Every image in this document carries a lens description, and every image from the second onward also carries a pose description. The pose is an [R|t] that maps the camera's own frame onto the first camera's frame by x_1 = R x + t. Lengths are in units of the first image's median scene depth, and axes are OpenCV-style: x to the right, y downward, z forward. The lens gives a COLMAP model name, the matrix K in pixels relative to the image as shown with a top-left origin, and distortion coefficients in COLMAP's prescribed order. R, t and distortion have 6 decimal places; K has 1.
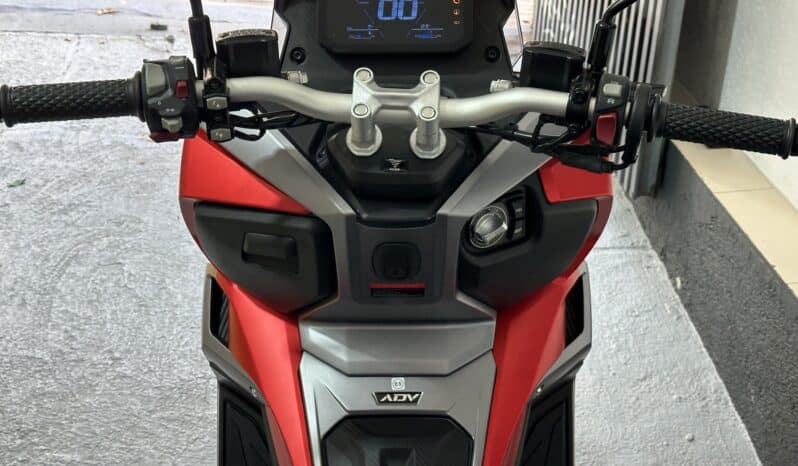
lens RADIAL K [[1133.0, 0, 399.7], [0, 1133.0, 229.0], [0, 0, 1]] dist [0.143126, 0.000000]
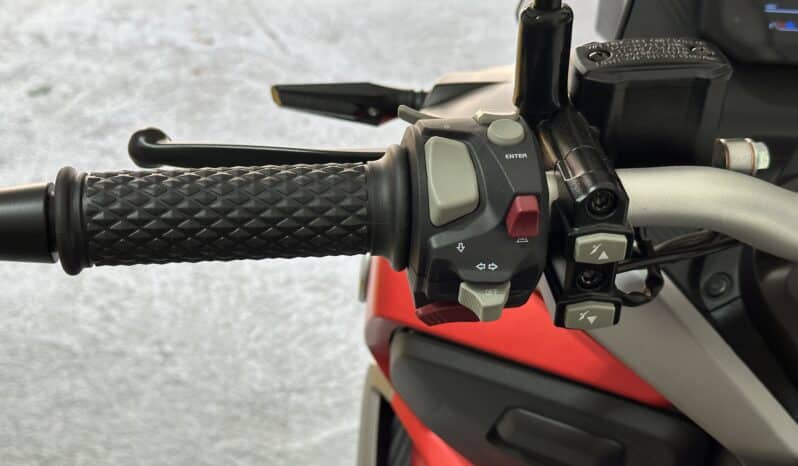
lens RADIAL K [[1133.0, 0, 399.7], [0, 1133.0, 238.1], [0, 0, 1]] dist [0.143126, 0.000000]
pose [[0.997659, 0.068282, -0.003873, -0.099845], [-0.067279, 0.990027, 0.123775, -0.069136], [0.012286, -0.123224, 0.992303, 0.271126]]
